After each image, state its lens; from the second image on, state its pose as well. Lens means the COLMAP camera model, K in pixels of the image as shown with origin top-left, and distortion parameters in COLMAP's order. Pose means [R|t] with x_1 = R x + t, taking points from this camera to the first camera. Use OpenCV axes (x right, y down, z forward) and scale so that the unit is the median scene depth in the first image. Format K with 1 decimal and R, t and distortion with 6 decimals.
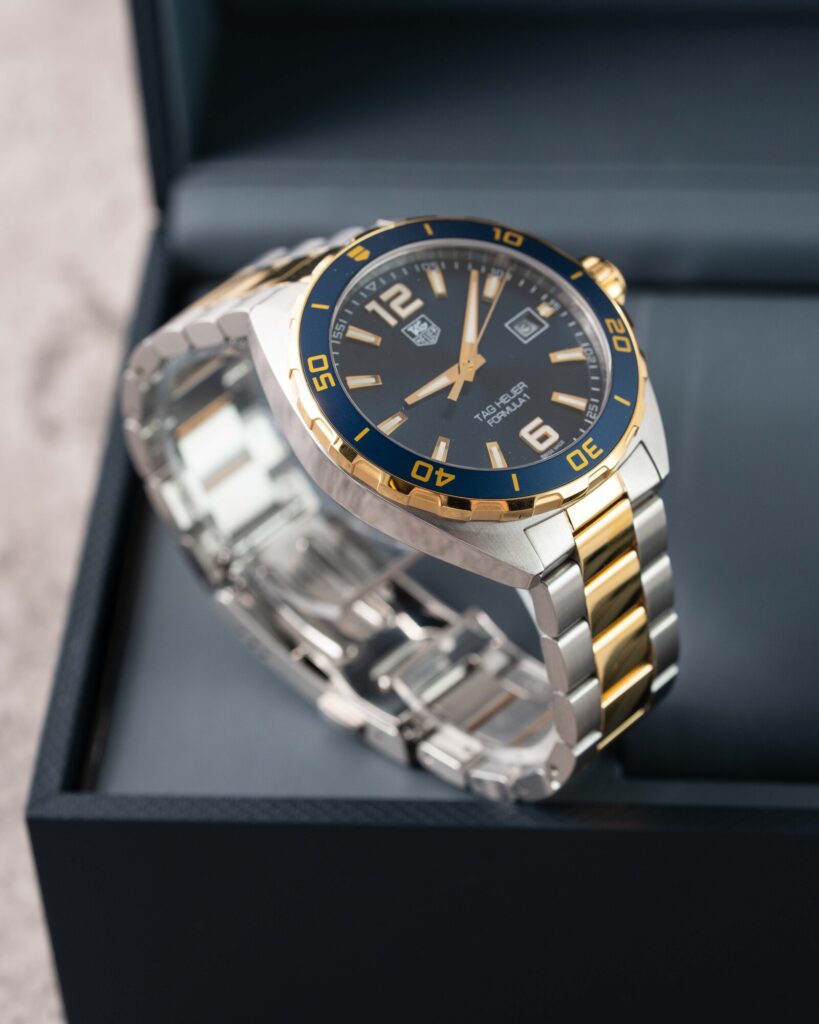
lens RADIAL K [[4604.5, 0, 414.0], [0, 4604.5, 518.3], [0, 0, 1]] dist [-0.875507, 0.000000]
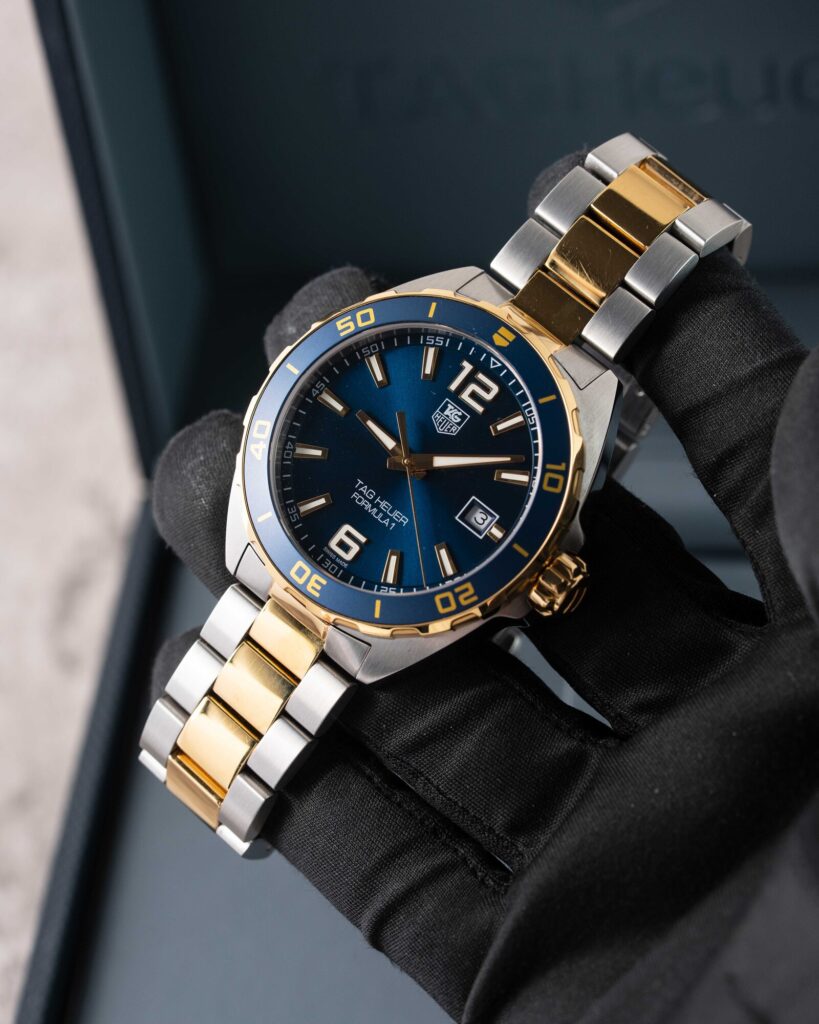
lens RADIAL K [[4604.5, 0, 405.2], [0, 4604.5, 507.9], [0, 0, 1]] dist [-0.875507, 0.000000]
pose [[0.018209, 0.914123, -0.405029, 0.434535], [-0.653330, 0.317528, 0.687267, -0.731612], [0.756854, 0.252103, 0.603005, 0.384405]]
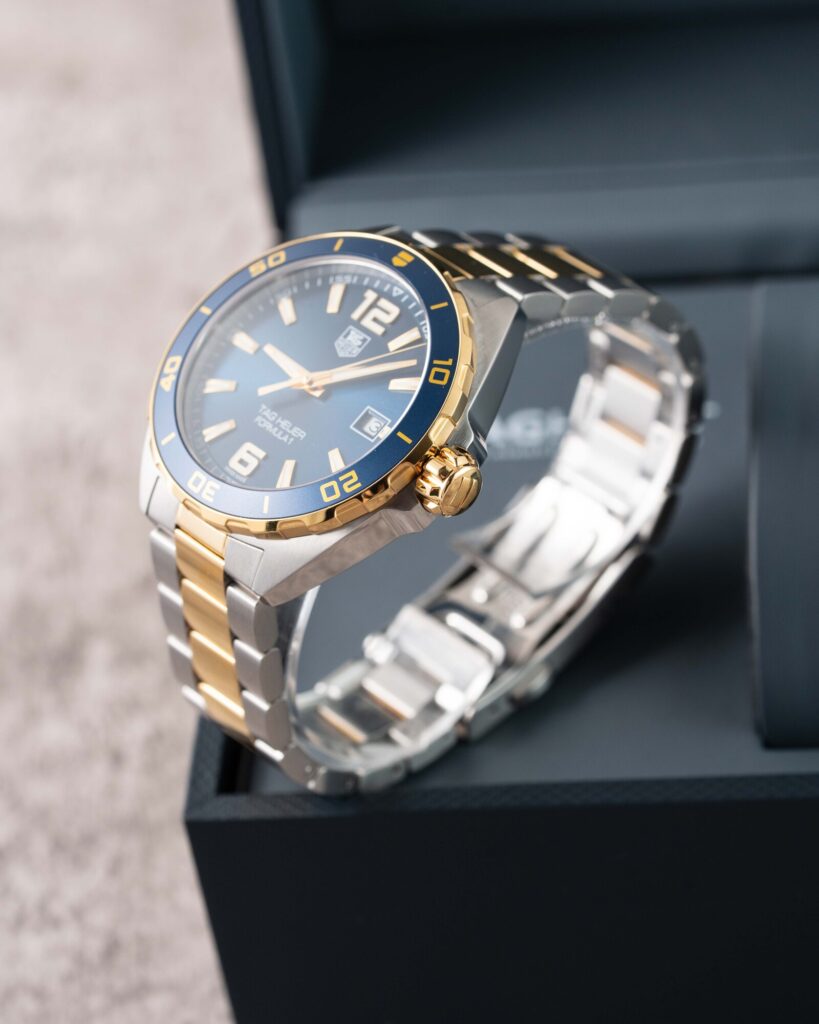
lens RADIAL K [[4604.5, 0, 412.6], [0, 4604.5, 512.8], [0, 0, 1]] dist [-0.875507, 0.000000]
pose [[-0.062548, 0.741414, -0.668126, 0.722002], [-0.554697, 0.530696, 0.640838, -0.692411], [0.829698, 0.410691, 0.378066, 0.639420]]
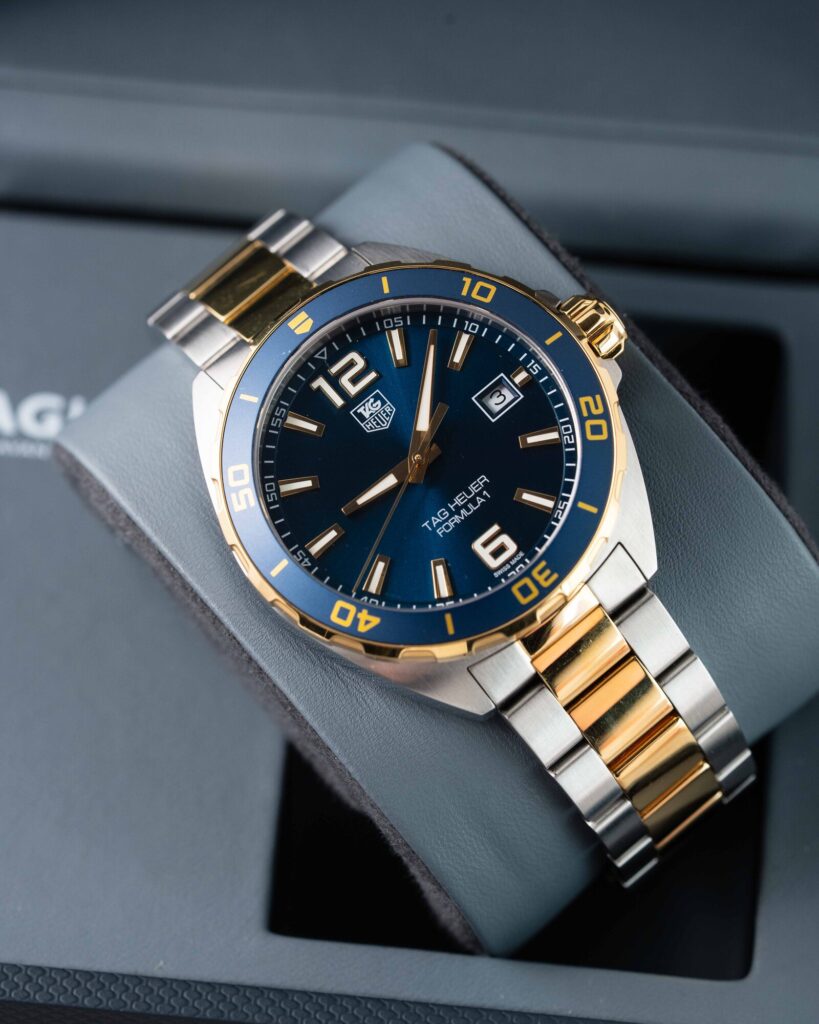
lens RADIAL K [[4604.5, 0, 415.0], [0, 4604.5, 505.4], [0, 0, 1]] dist [-0.875507, 0.000000]
pose [[0.963475, 0.021174, -0.266959, 0.244979], [0.061943, 0.952214, 0.299084, -0.286970], [0.260535, -0.304696, 0.916123, 0.193466]]
